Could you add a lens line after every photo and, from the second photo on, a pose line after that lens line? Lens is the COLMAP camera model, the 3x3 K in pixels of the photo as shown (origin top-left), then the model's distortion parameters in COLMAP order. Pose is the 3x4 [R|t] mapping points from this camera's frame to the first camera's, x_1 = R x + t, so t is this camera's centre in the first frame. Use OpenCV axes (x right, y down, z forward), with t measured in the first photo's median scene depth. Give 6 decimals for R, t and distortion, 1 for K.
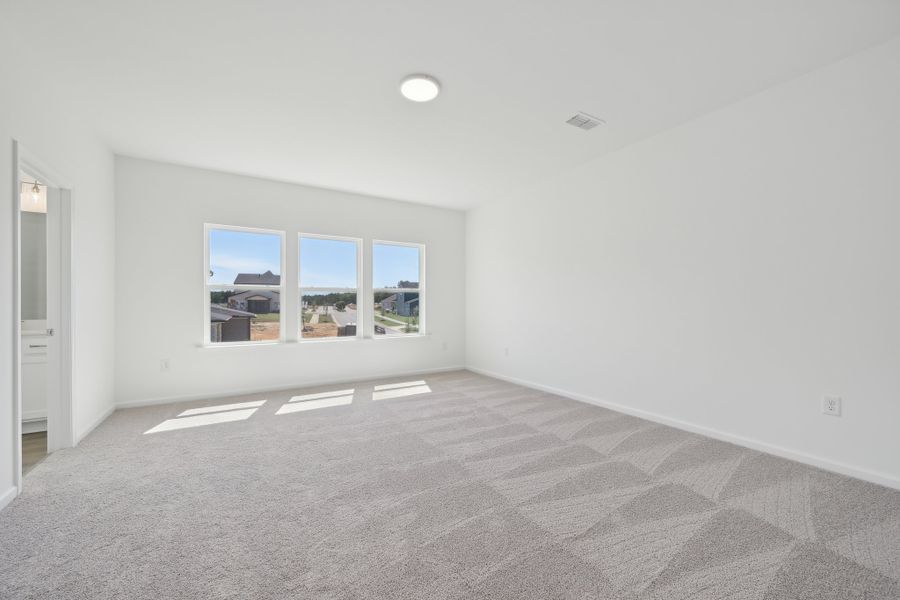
lens RADIAL K [[324.2, 0, 449.8], [0, 324.2, 300.2], [0, 0, 1]] dist [-0.000640, -0.000011]
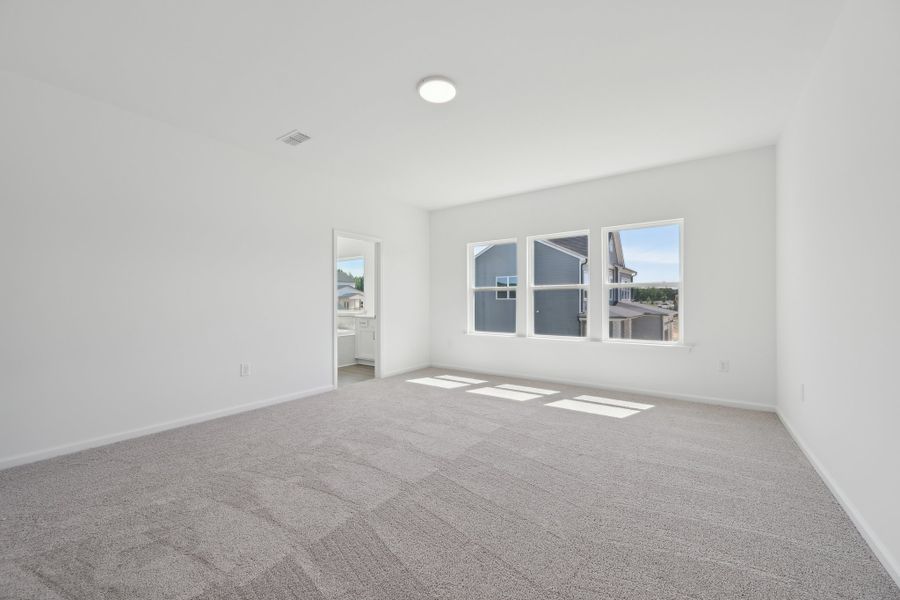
lens RADIAL K [[354.3, 0, 450.3], [0, 354.3, 296.7], [0, 0, 1]] dist [0.009528, 0.000193]
pose [[0.448947, -0.008251, -0.893520, 0.360511], [0.008880, 0.999949, -0.004772, -0.001607], [0.893514, -0.005792, 0.448998, 0.181329]]
